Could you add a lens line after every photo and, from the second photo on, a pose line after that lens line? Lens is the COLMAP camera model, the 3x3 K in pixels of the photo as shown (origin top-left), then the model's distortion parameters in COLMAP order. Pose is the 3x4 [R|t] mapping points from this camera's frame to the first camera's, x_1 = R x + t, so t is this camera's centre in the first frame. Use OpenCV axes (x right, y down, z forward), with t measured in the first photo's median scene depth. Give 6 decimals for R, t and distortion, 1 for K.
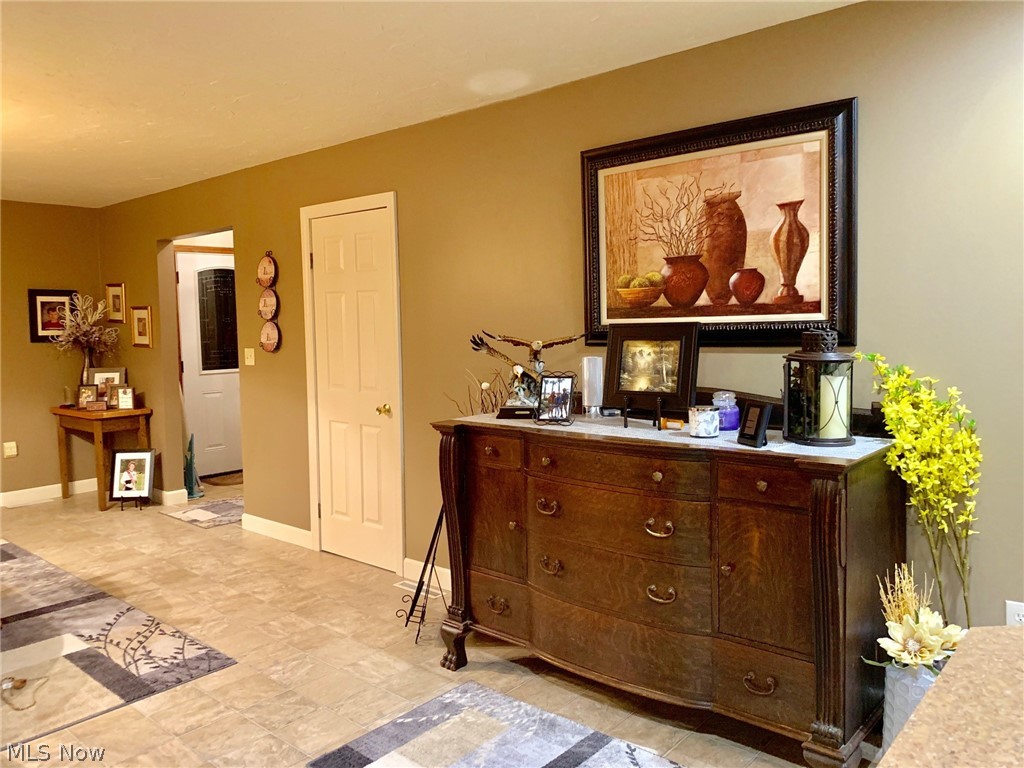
lens RADIAL K [[786.1, 0, 512.4], [0, 786.1, 385.1], [0, 0, 1]] dist [-0.003023, 0.002821]
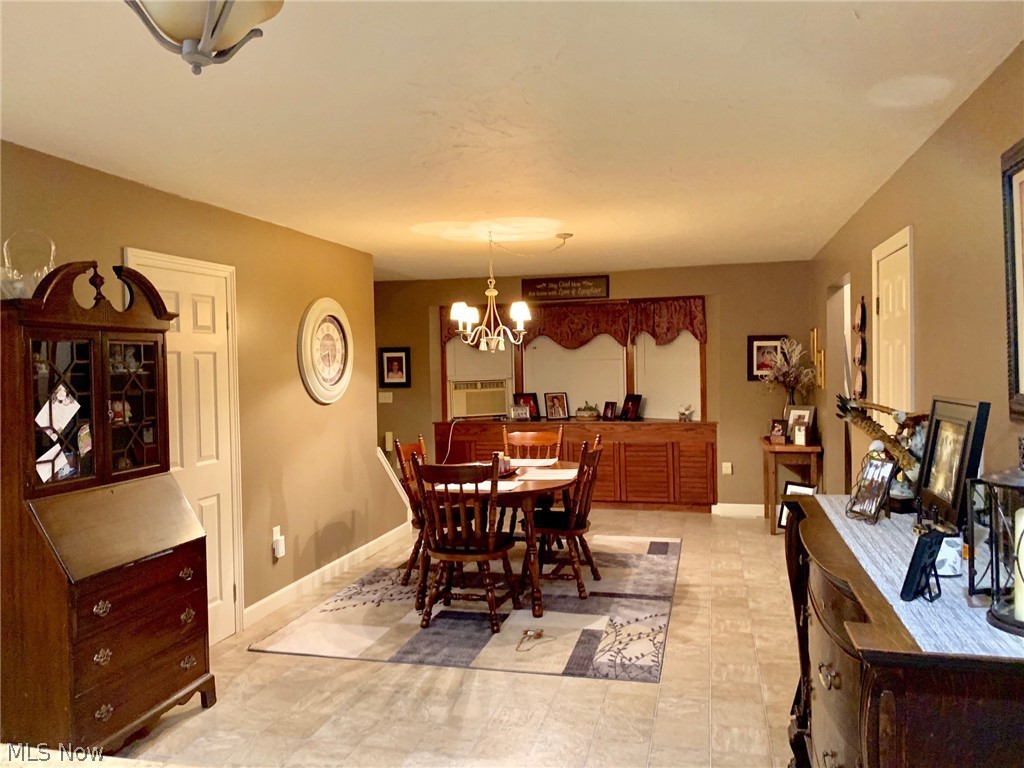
lens RADIAL K [[786.1, 0, 511.7], [0, 786.1, 381.5], [0, 0, 1]] dist [-0.003023, 0.002821]
pose [[0.453346, 0.032423, -0.890745, 0.486619], [-0.068102, 0.997677, 0.001655, -0.053961], [0.888729, 0.059911, 0.454501, 0.262756]]
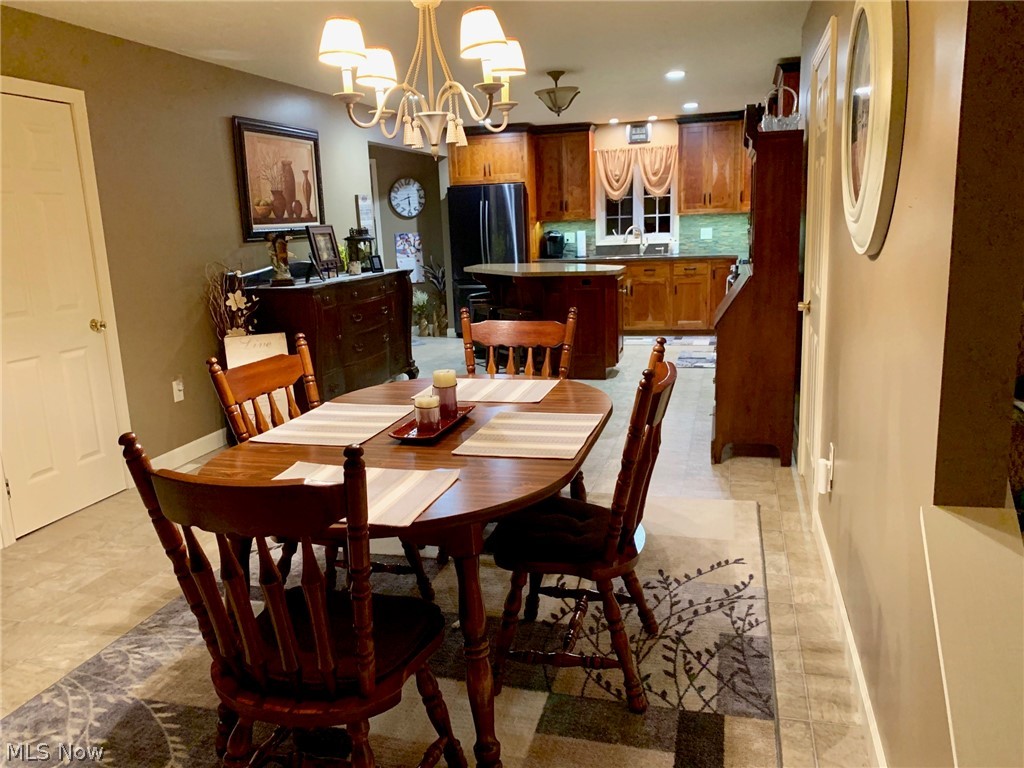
lens RADIAL K [[786.1, 0, 514.4], [0, 786.1, 379.6], [0, 0, 1]] dist [-0.003023, 0.002821]
pose [[-0.434833, -0.142433, 0.889175, -1.476801], [0.125663, 0.968153, 0.216537, -0.054353], [-0.891700, 0.205894, -0.403087, 1.141225]]
